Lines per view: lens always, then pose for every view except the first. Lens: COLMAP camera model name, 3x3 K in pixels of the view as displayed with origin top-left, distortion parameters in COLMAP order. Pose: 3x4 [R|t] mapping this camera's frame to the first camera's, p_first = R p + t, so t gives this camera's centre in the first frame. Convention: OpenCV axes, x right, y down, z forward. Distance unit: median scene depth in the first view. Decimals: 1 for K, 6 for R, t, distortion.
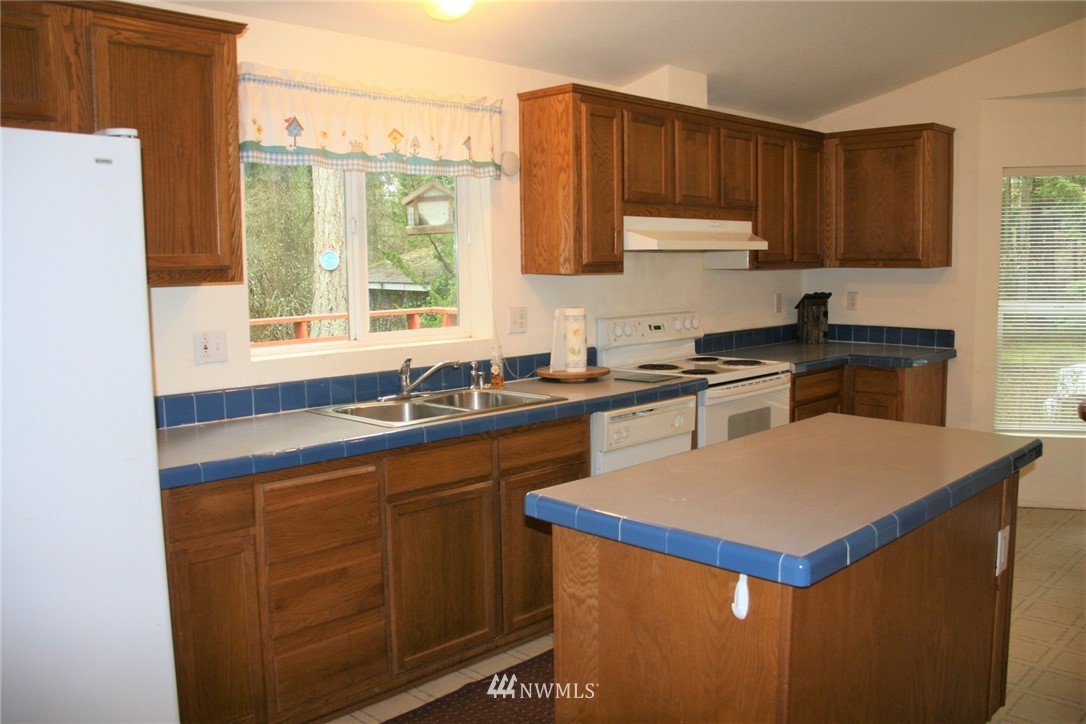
lens RADIAL K [[910.3, 0, 543.0], [0, 910.3, 362.0], [0, 0, 1]] dist [-0.122490, -0.001423]
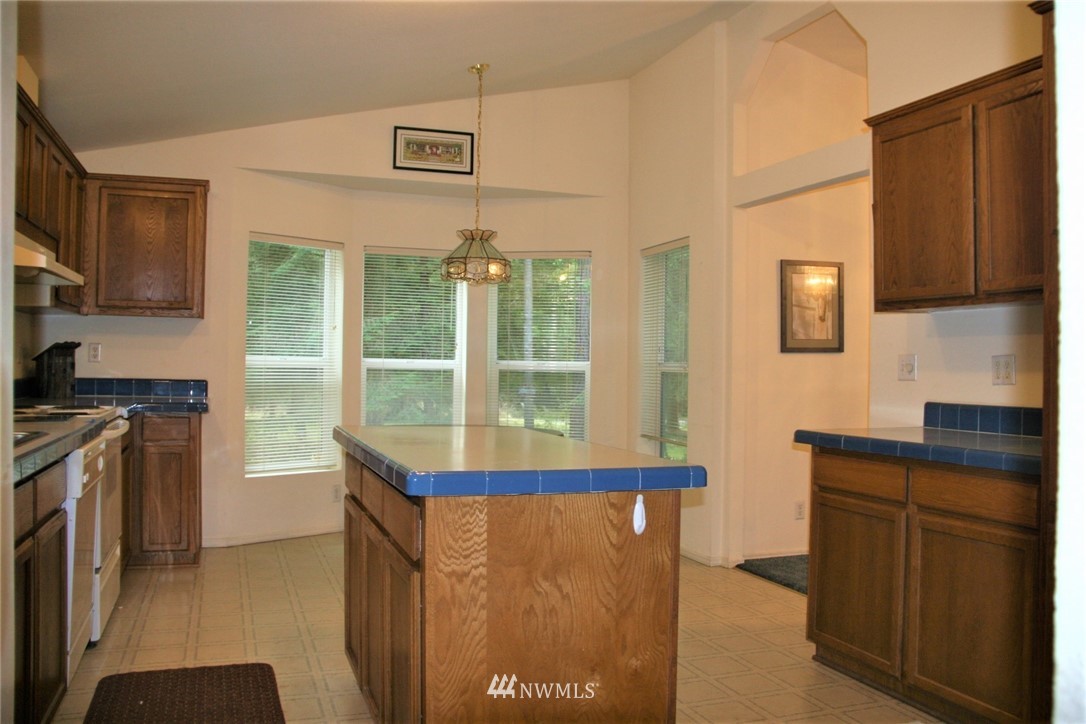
lens RADIAL K [[910.3, 0, 543.0], [0, 910.3, 362.0], [0, 0, 1]] dist [-0.109557, -0.000346]
pose [[0.431521, 0.024668, 0.901766, -0.808420], [0.076221, 0.995055, -0.063693, 0.103039], [-0.898877, 0.096218, 0.427506, 0.478712]]
